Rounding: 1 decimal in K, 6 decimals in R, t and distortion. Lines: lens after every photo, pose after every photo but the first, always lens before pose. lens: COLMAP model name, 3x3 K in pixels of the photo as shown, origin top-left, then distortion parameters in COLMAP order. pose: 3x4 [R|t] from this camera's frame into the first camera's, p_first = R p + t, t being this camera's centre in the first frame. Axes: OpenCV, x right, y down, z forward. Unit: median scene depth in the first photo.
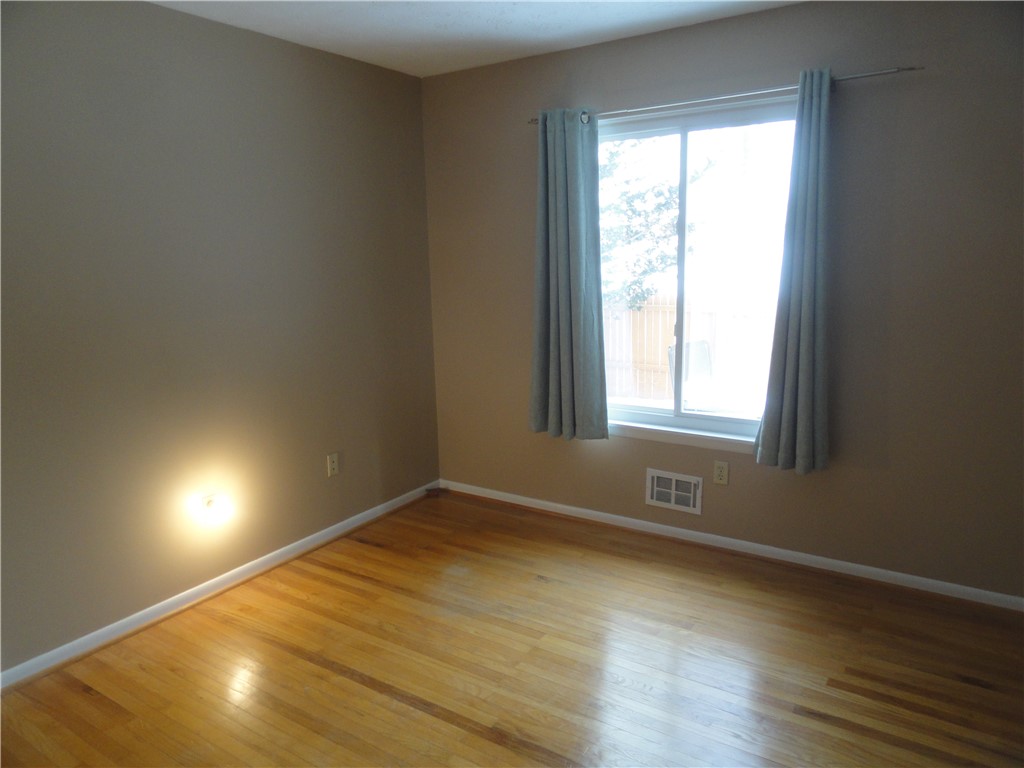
lens RADIAL K [[715.2, 0, 508.6], [0, 715.2, 386.7], [0, 0, 1]] dist [0.001282, 0.000351]
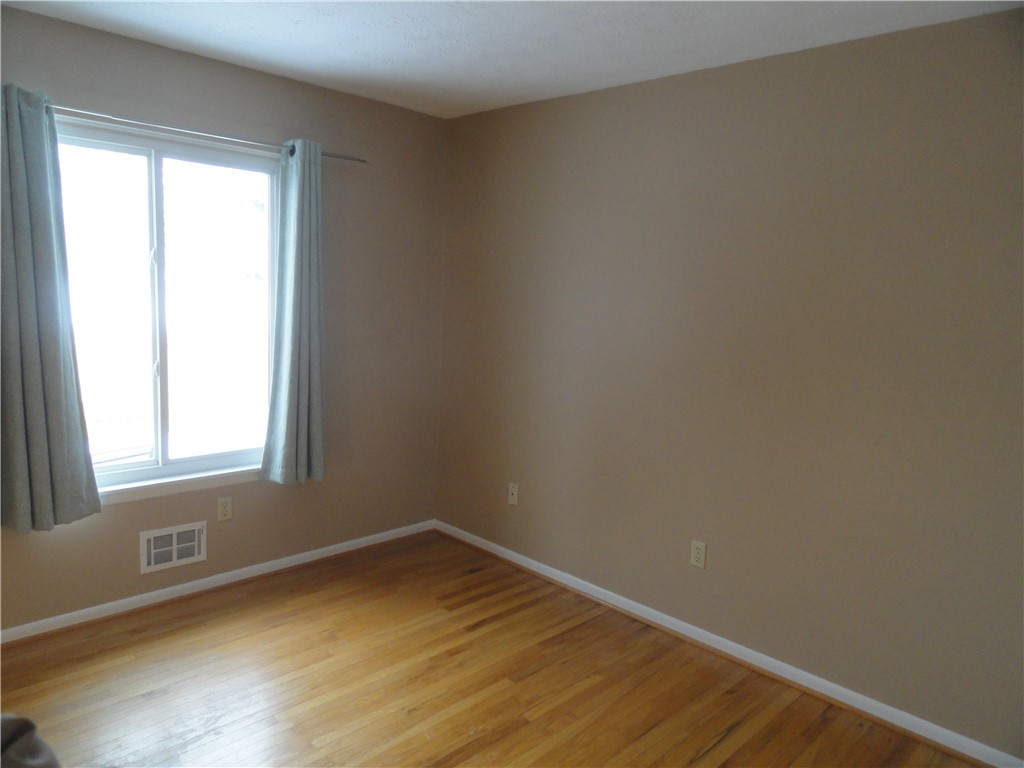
lens RADIAL K [[715.2, 0, 508.6], [0, 715.2, 386.7], [0, 0, 1]] dist [0.001282, 0.000351]
pose [[0.187231, -0.103045, 0.976896, -0.568822], [0.140302, 0.987092, 0.077230, -0.066515], [-0.972245, 0.122601, 0.199272, 0.388070]]
